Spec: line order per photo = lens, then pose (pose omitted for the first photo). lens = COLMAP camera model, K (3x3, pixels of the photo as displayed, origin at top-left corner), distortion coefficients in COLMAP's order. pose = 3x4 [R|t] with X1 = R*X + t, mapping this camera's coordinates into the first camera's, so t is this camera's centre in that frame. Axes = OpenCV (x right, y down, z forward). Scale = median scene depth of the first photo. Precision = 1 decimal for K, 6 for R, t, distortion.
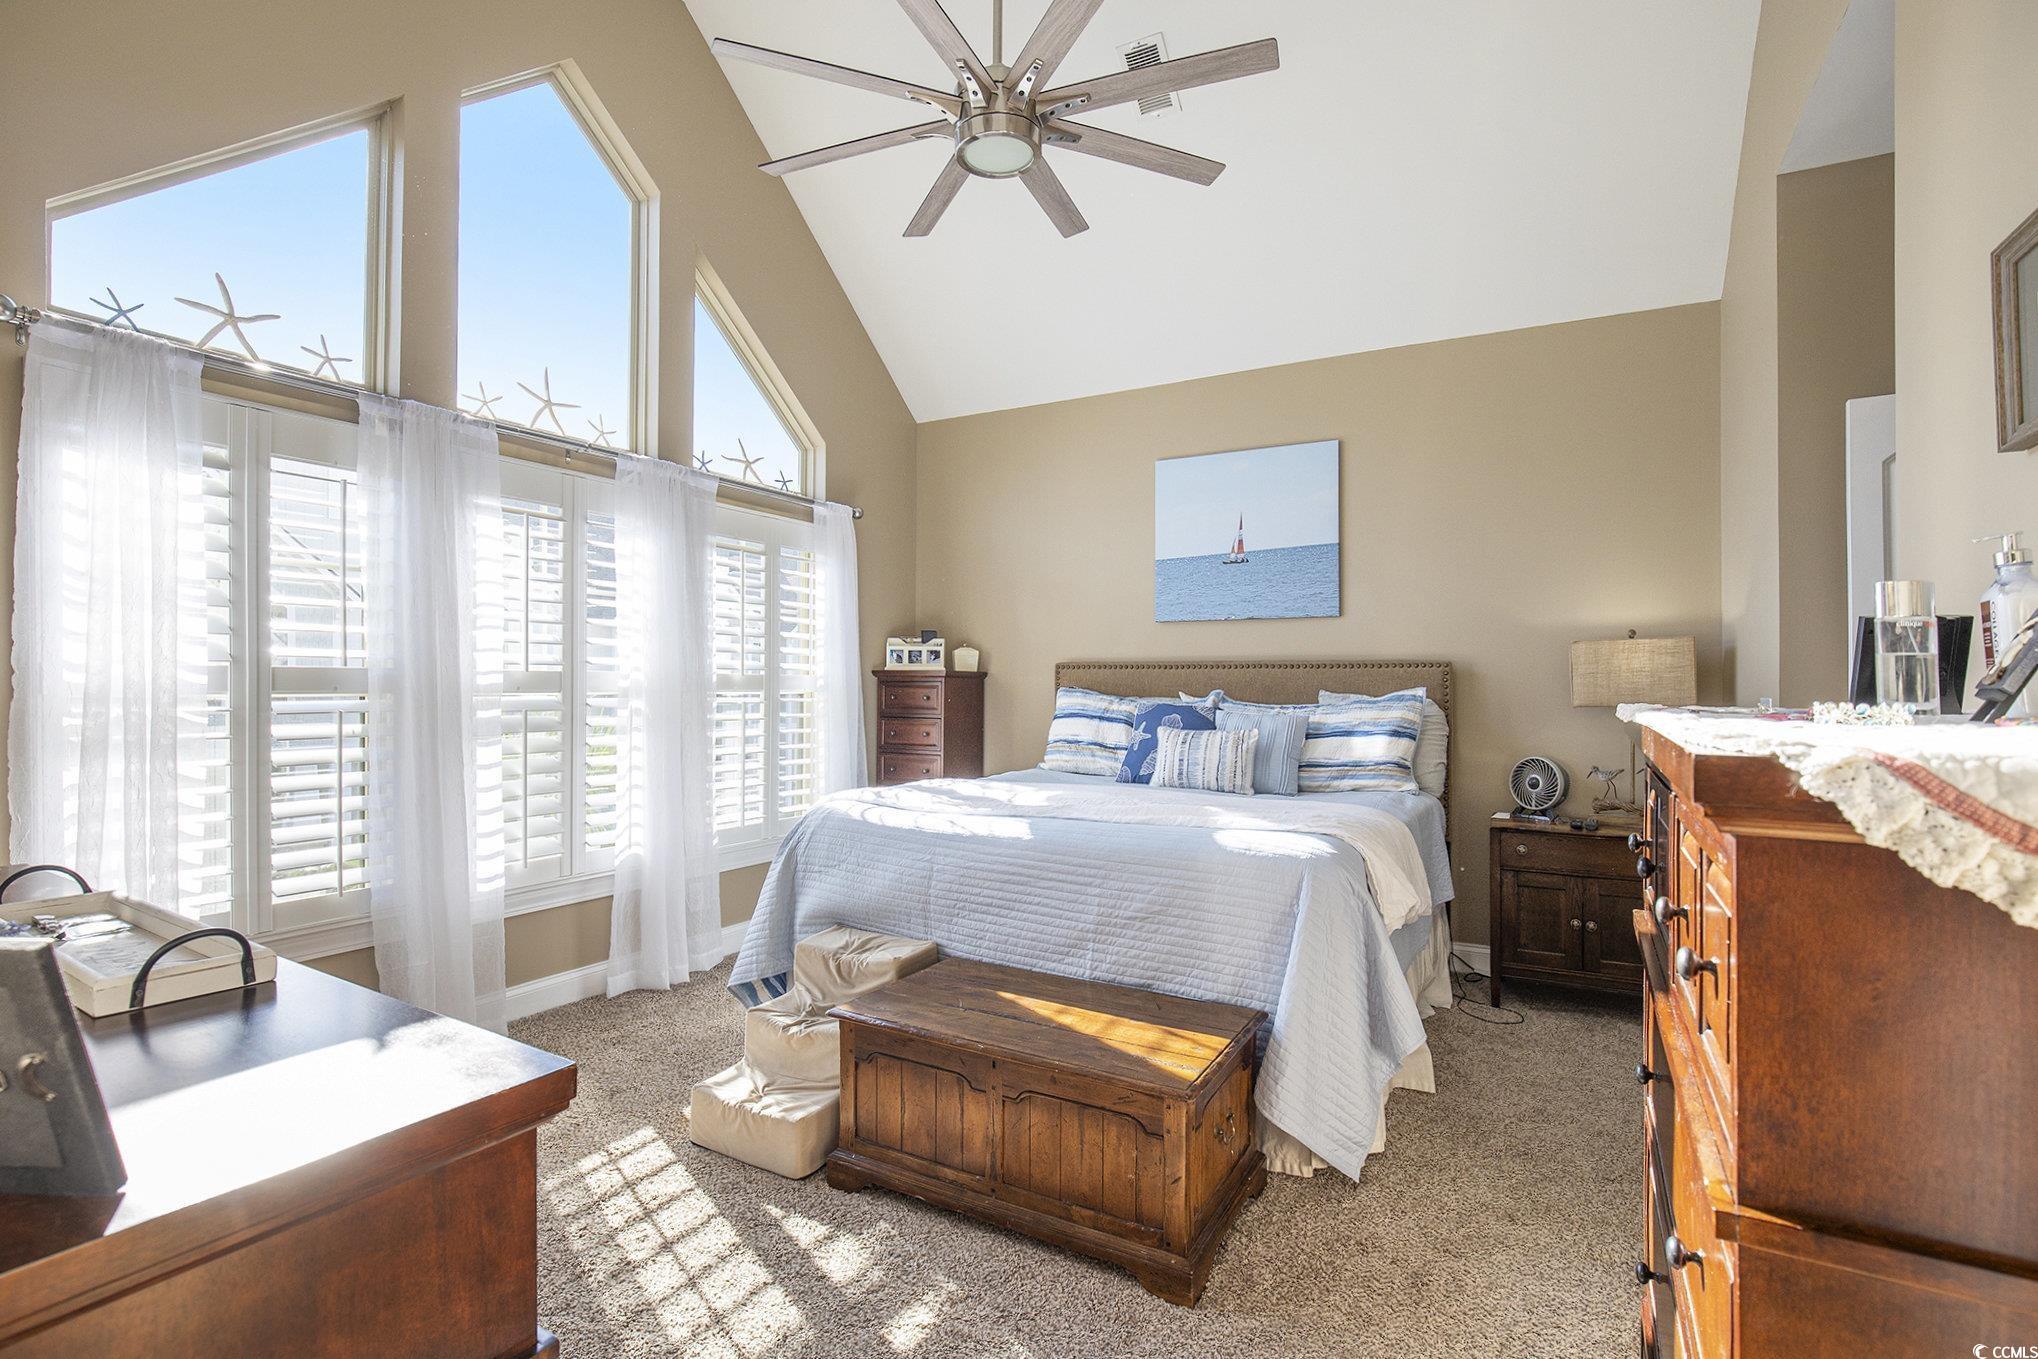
lens RADIAL K [[943.0, 0, 1022.8], [0, 943.0, 677.4], [0, 0, 1]] dist [-0.027955, 0.000166]
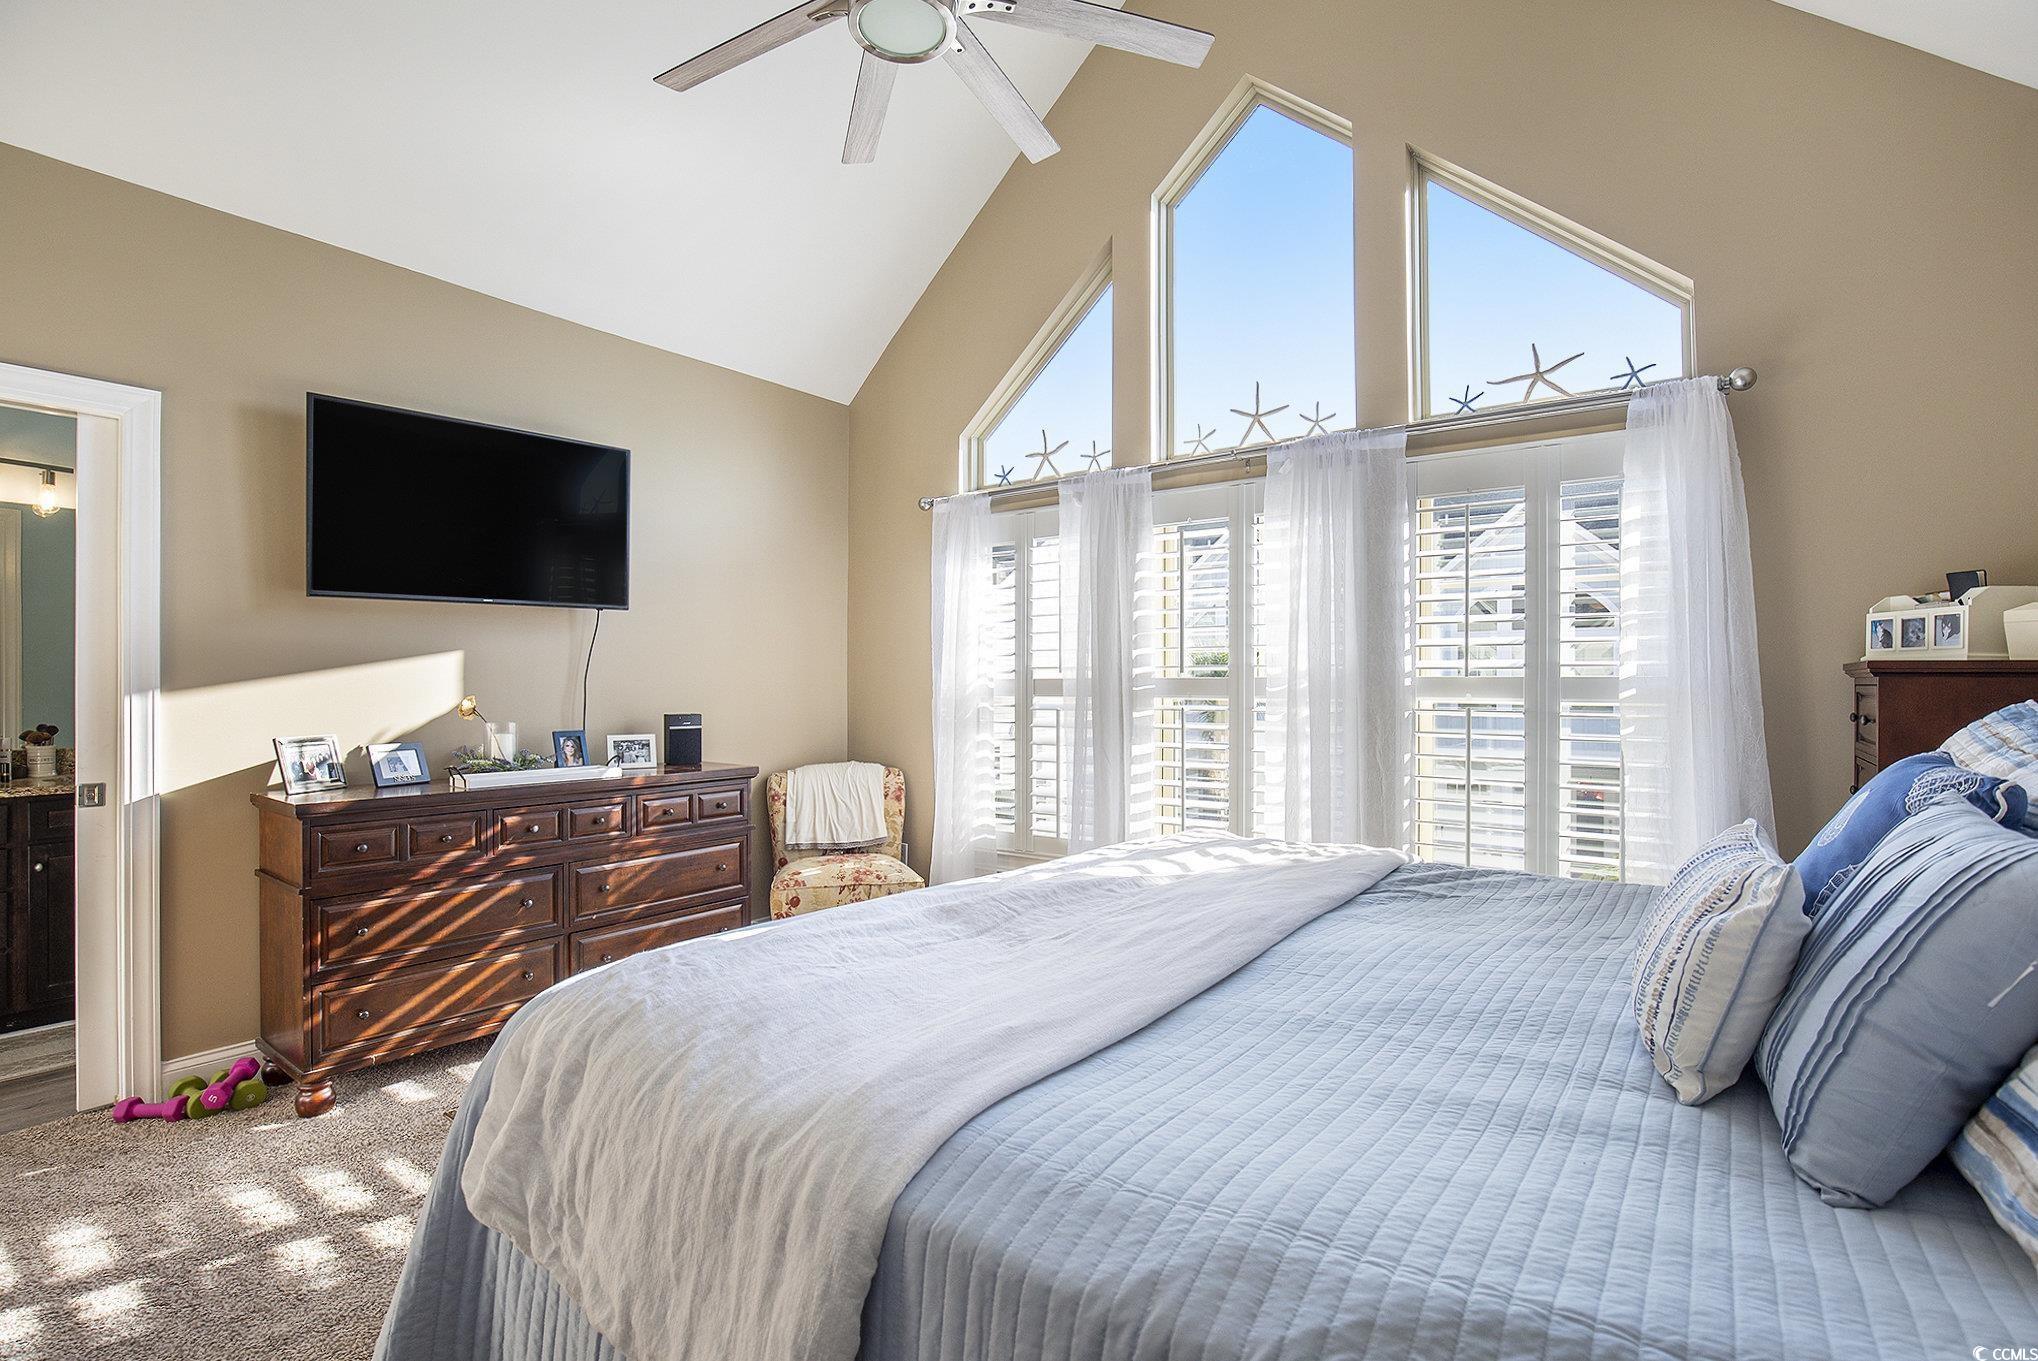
lens RADIAL K [[943.0, 0, 1022.4], [0, 943.0, 681.9], [0, 0, 1]] dist [-0.027955, 0.000166]
pose [[-0.138575, -0.011302, -0.990287, 0.549508], [-0.001007, 0.999936, -0.011271, 0.011097], [0.990351, -0.000565, -0.138578, 0.883687]]
